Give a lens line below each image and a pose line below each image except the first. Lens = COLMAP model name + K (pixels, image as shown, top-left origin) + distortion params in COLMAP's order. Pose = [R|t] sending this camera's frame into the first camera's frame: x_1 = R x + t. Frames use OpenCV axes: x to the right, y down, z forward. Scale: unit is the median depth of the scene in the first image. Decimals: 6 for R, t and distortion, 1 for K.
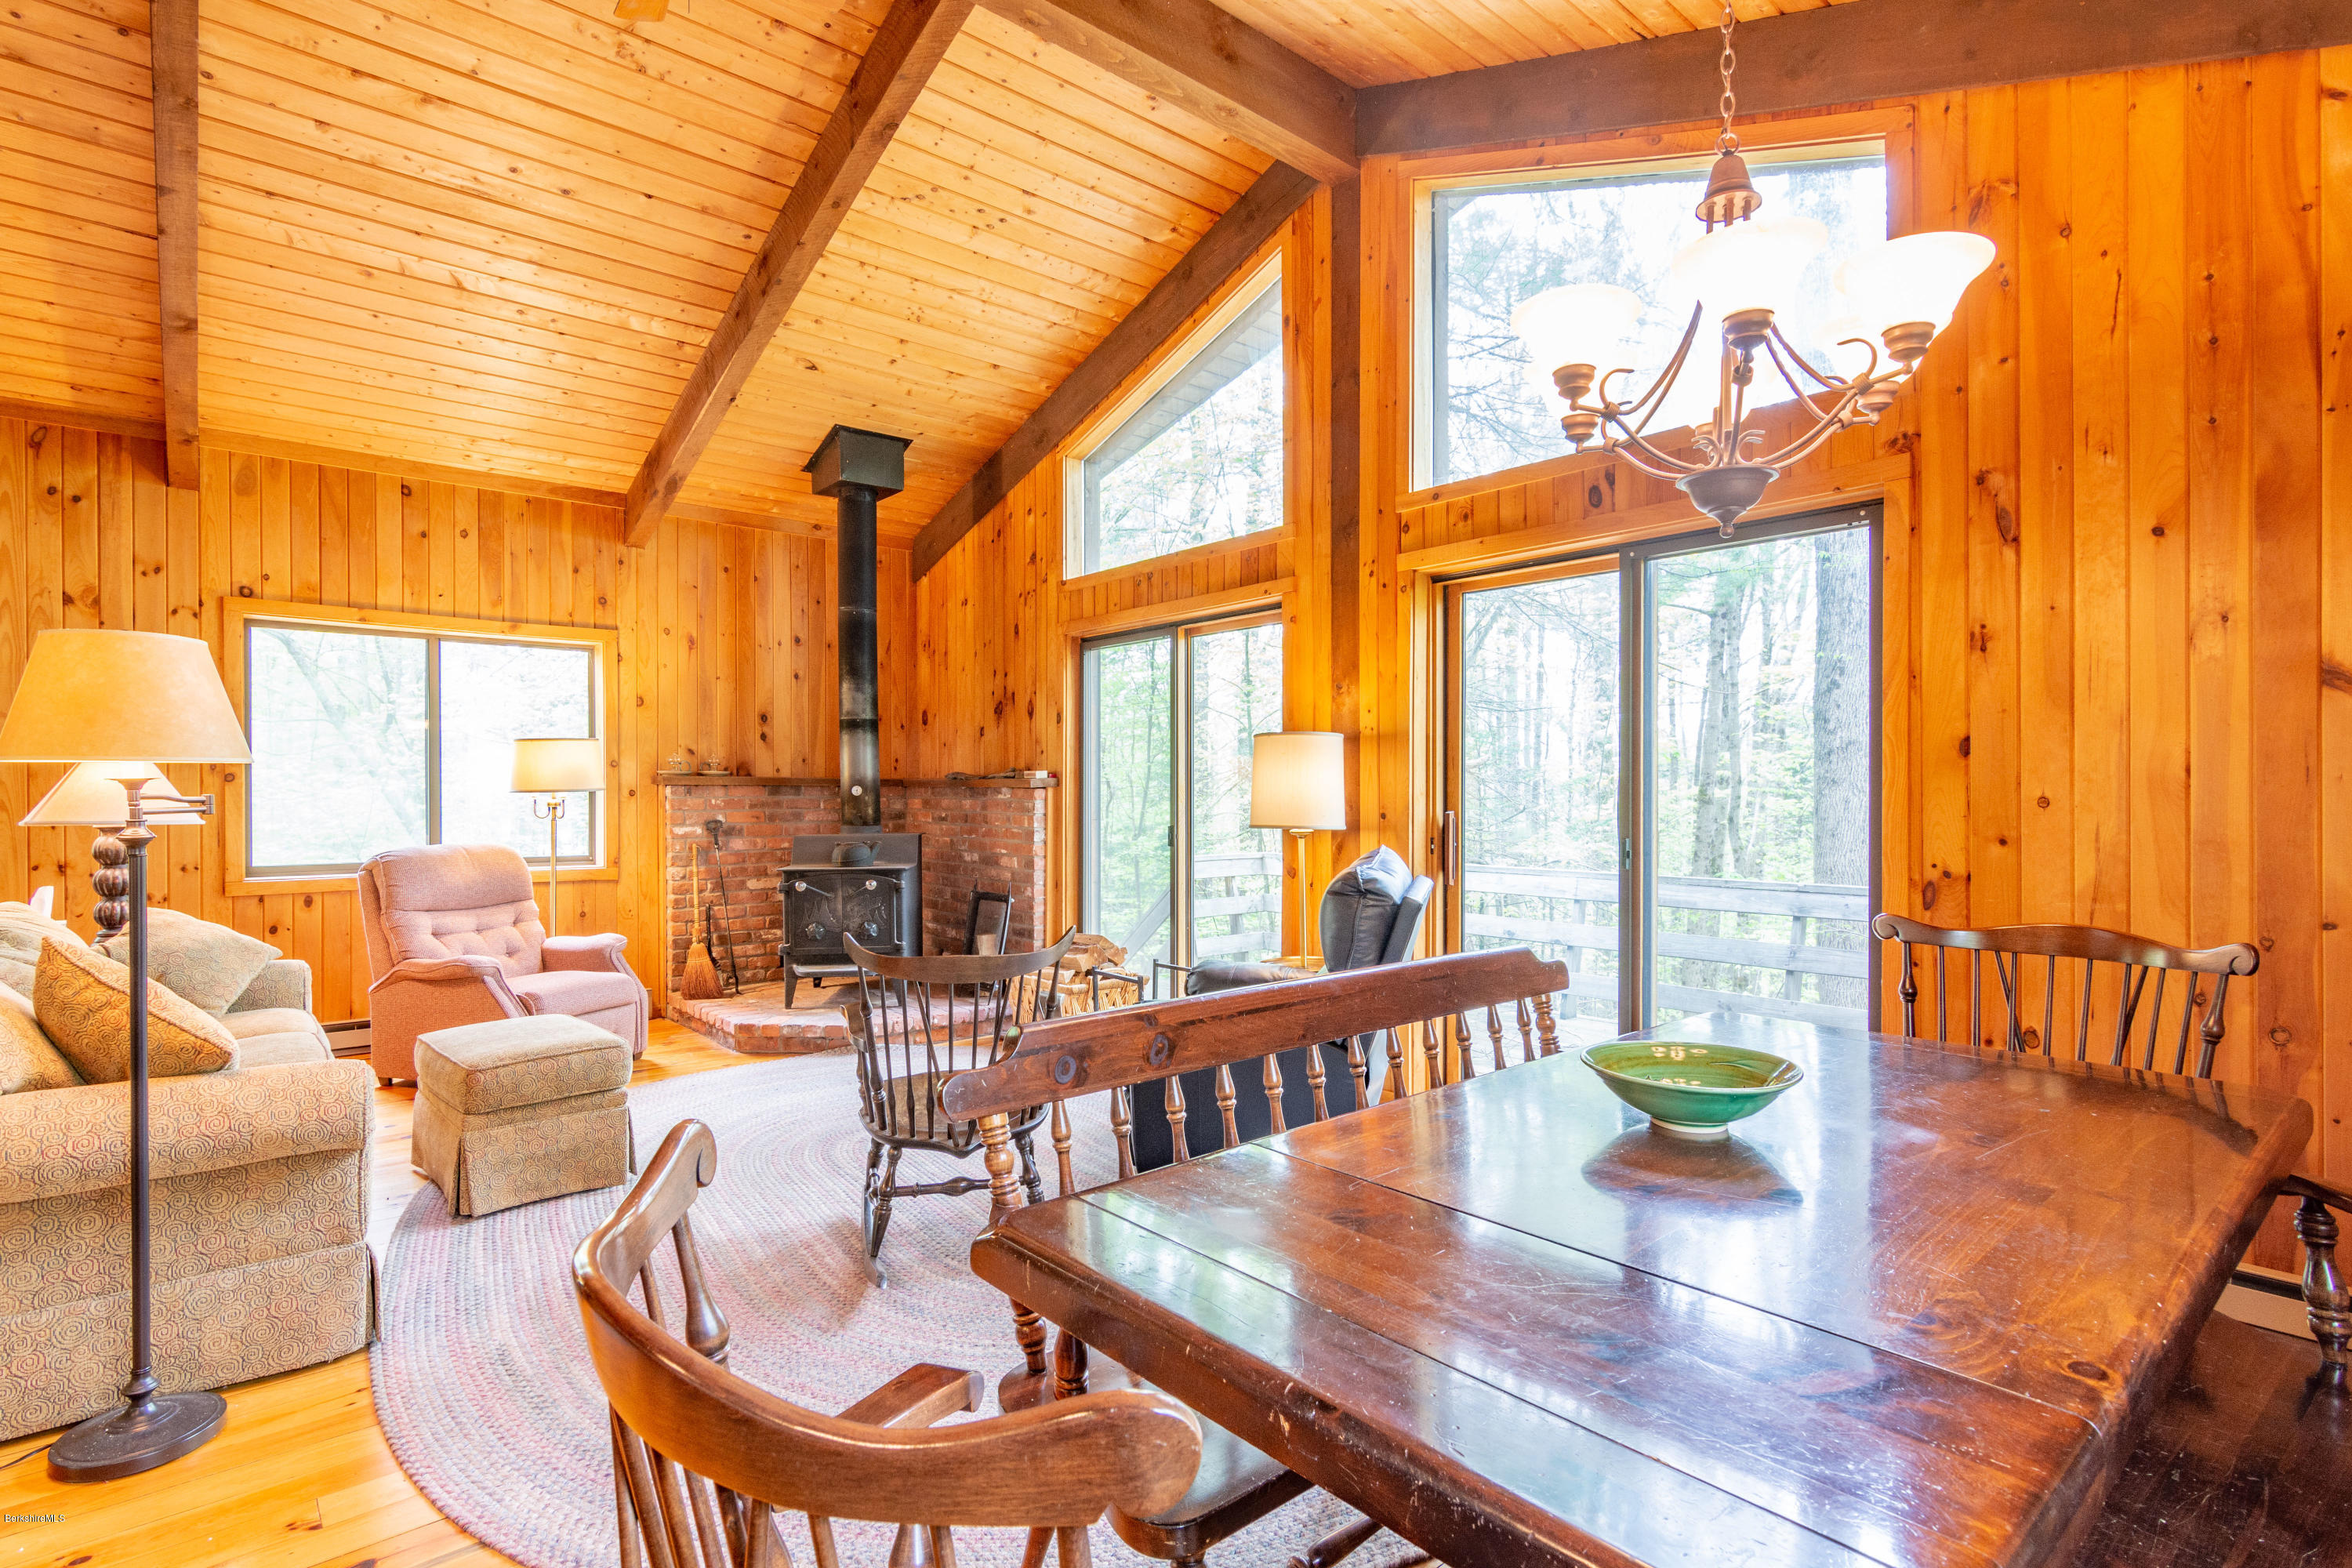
lens RADIAL K [[1121.3, 0, 1193.5], [0, 1121.3, 798.3], [0, 0, 1]] dist [-0.024657, 0.004957]
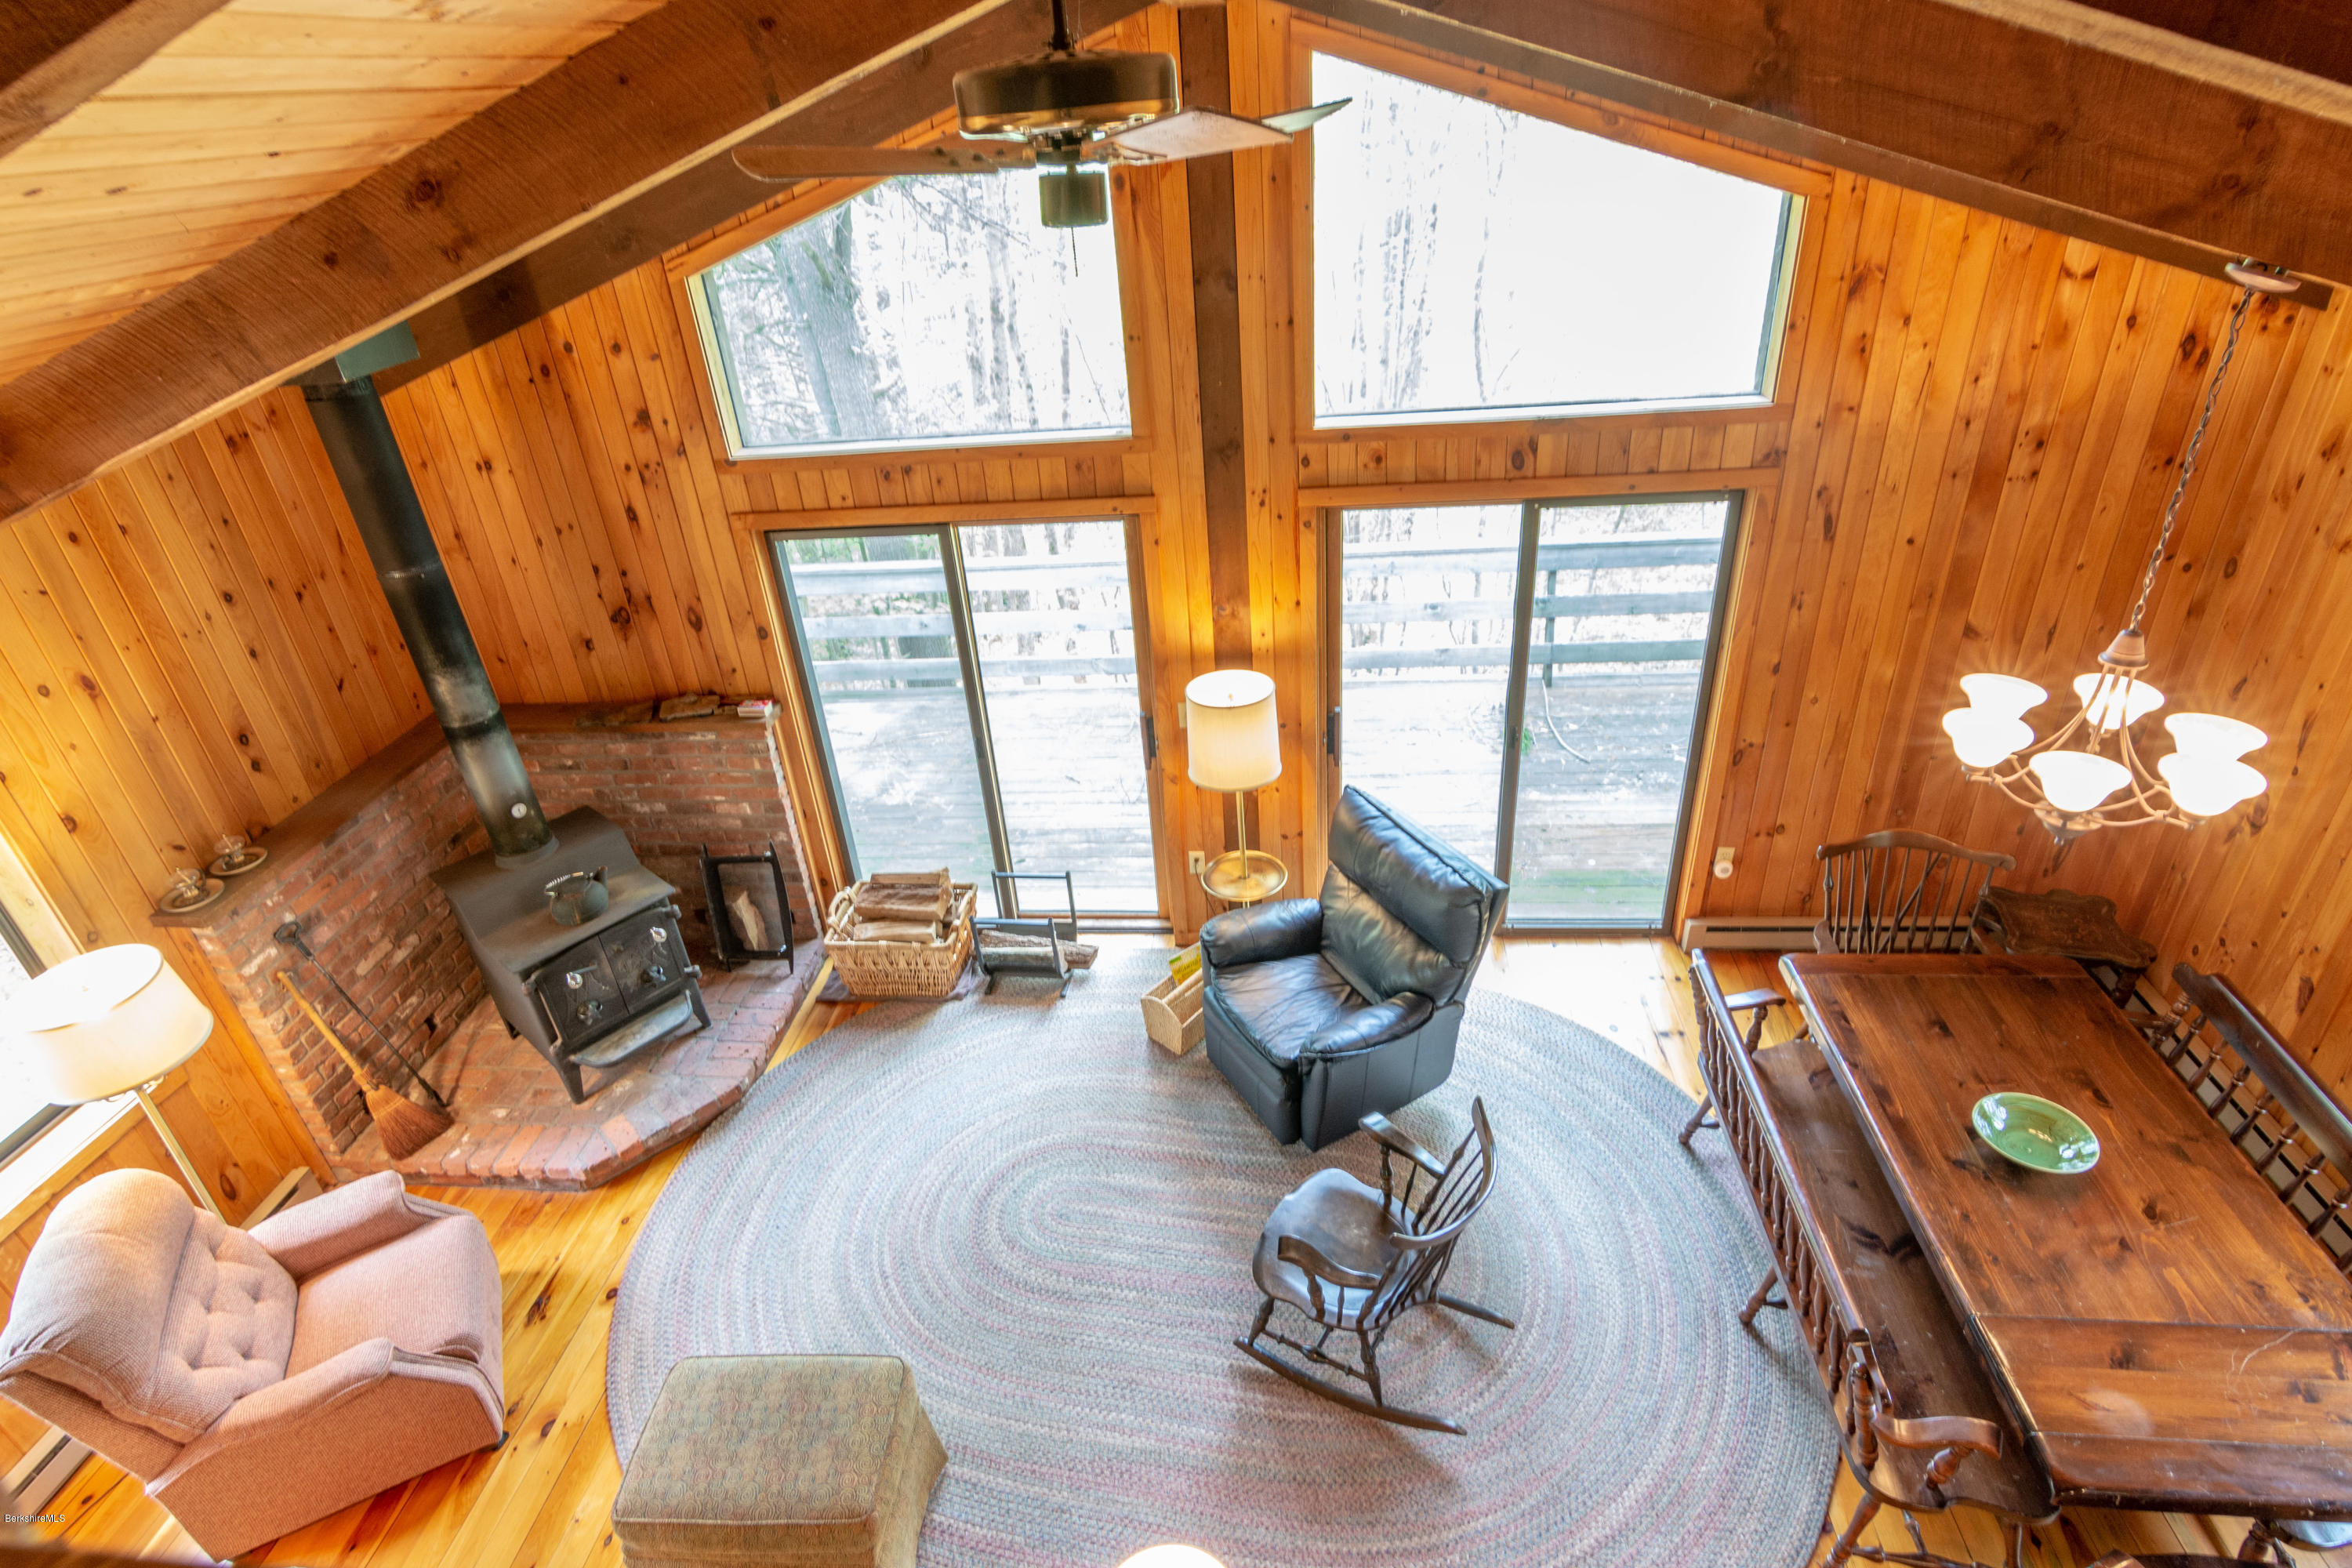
lens RADIAL K [[1200.8, 0, 1177.7], [0, 1200.8, 771.5], [0, 0, 1]] dist [-0.003378, 0.000848]
pose [[0.734418, -0.371533, 0.567973, -0.504753], [0.070797, 0.874230, 0.480323, -0.444135], [-0.674995, -0.312547, 0.668354, 0.250171]]
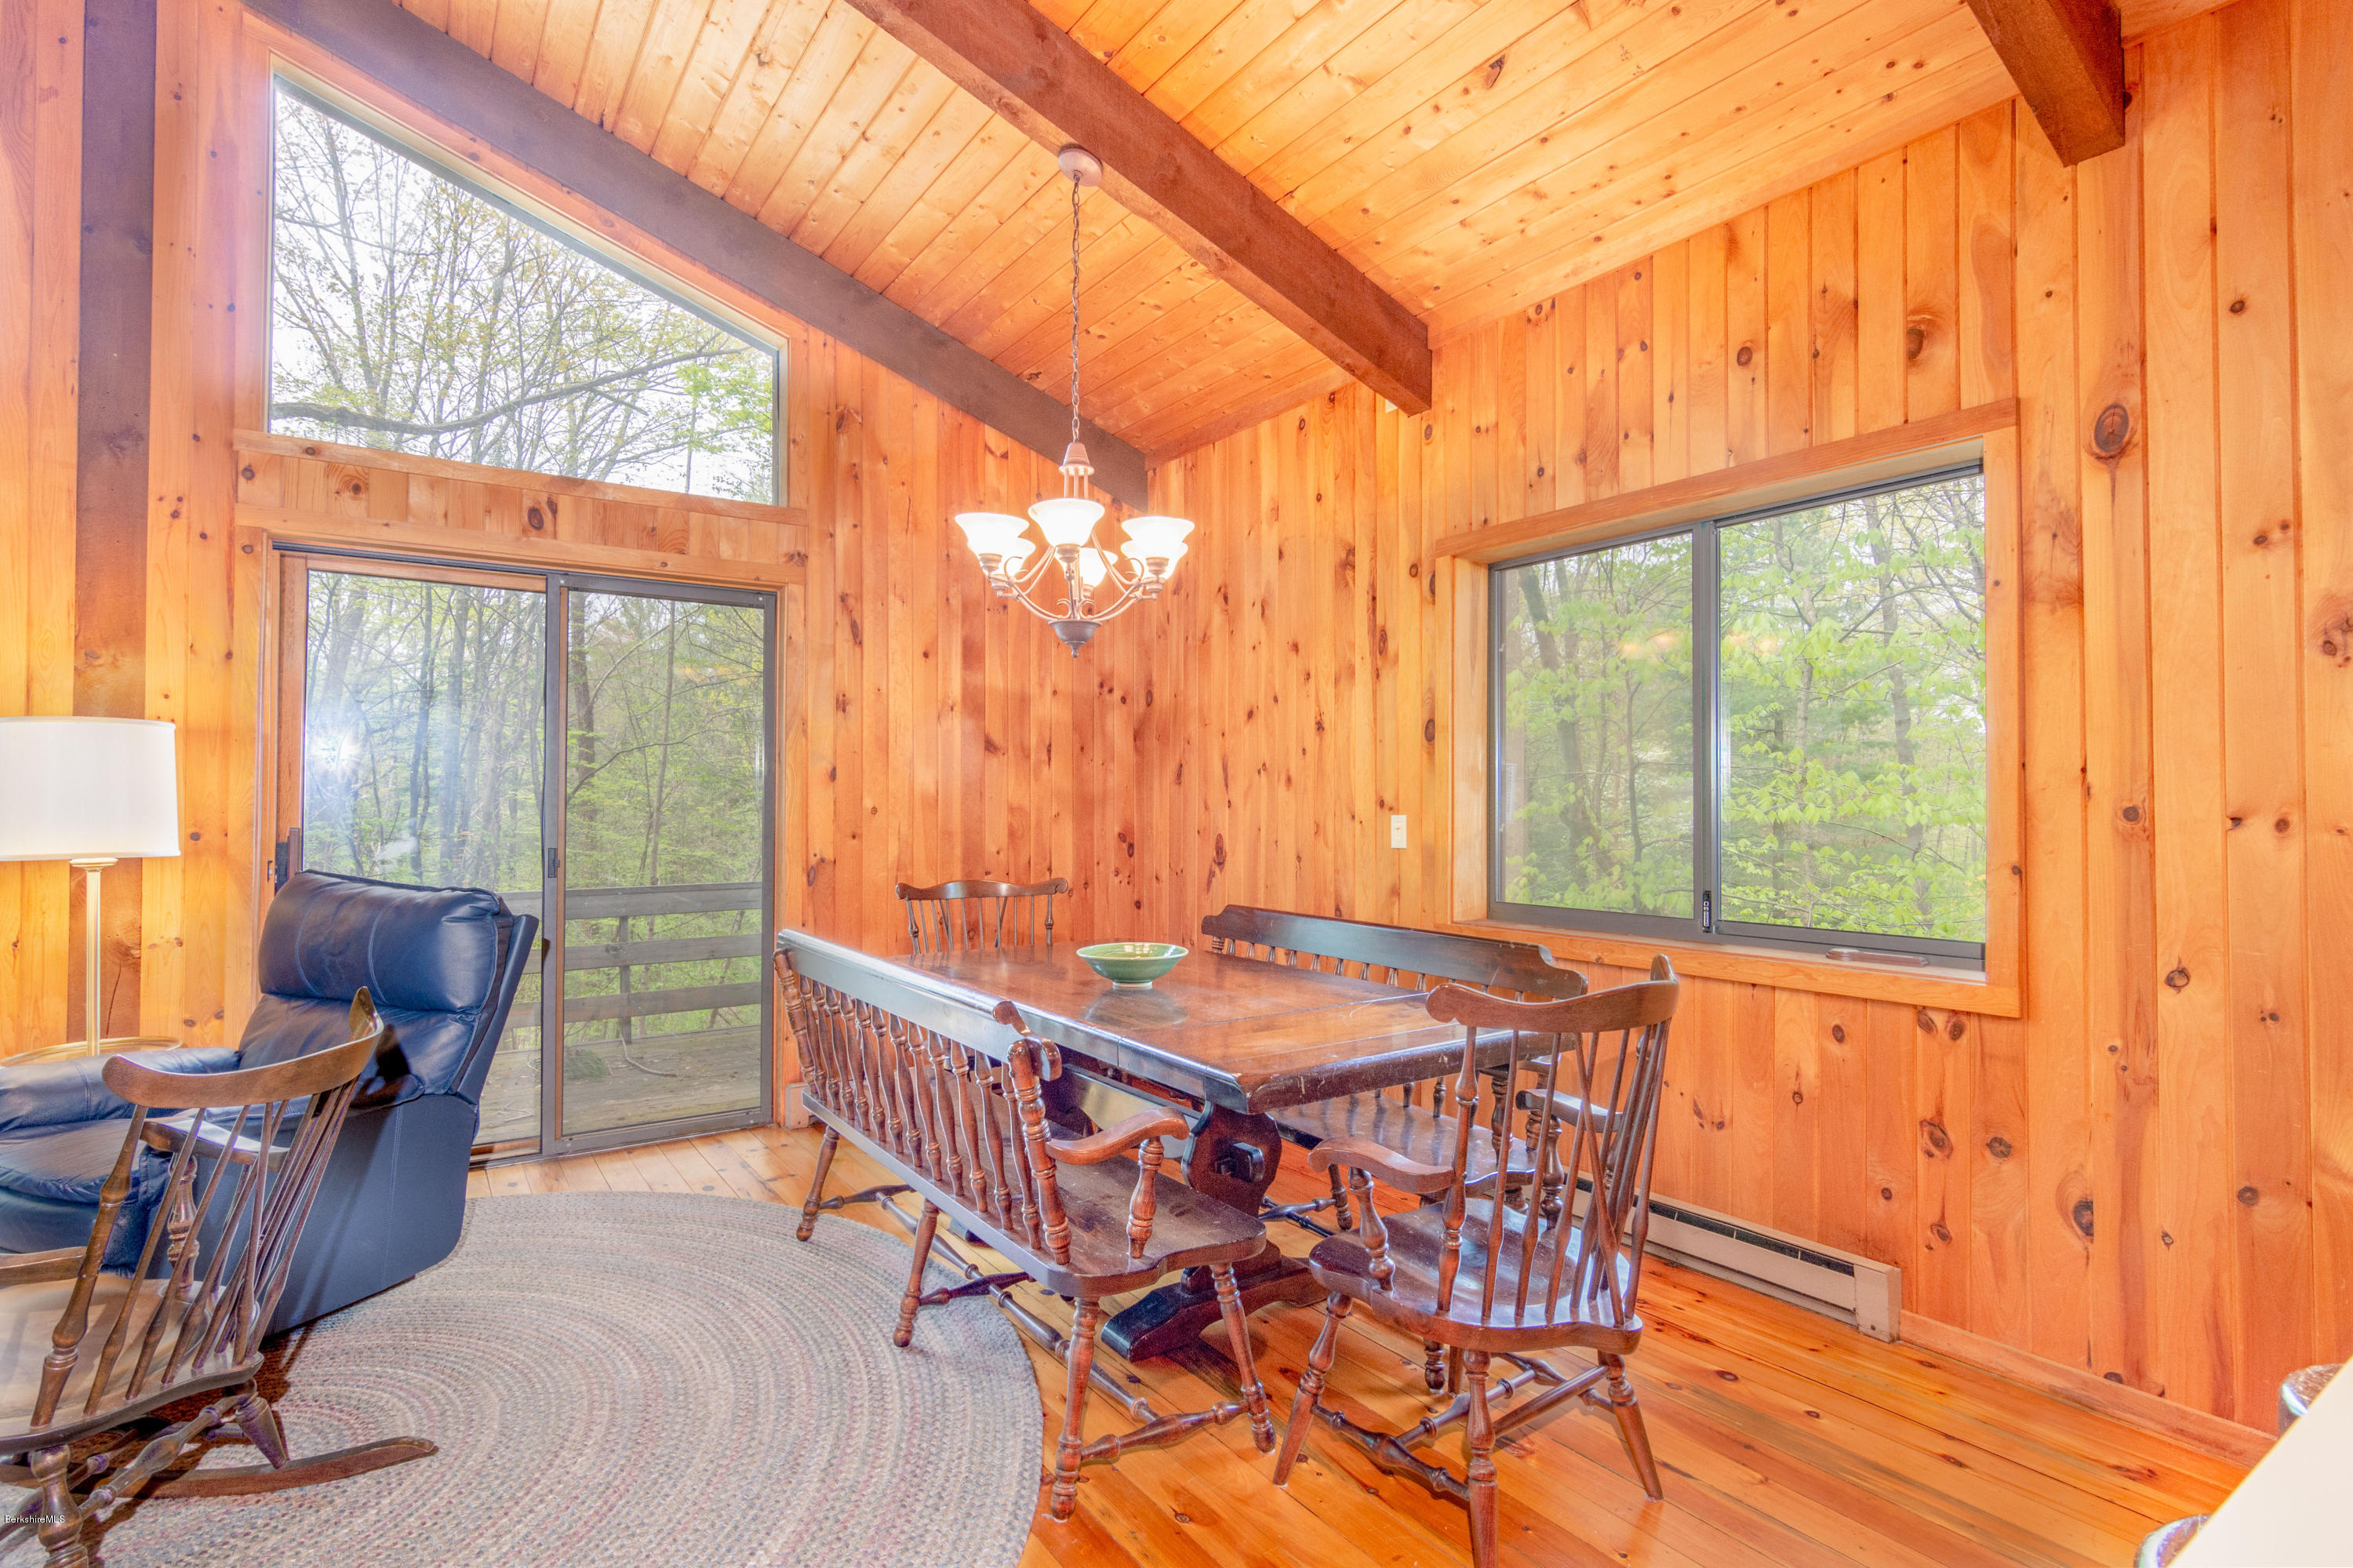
lens RADIAL K [[1121.8, 0, 1172.9], [0, 1121.8, 790.9], [0, 0, 1]] dist [-0.024657, 0.004957]
pose [[0.111348, 0.012377, 0.993704, -0.442349], [0.006672, 0.999891, -0.013201, -0.000672], [-0.993759, 0.008100, 0.111253, 0.222381]]
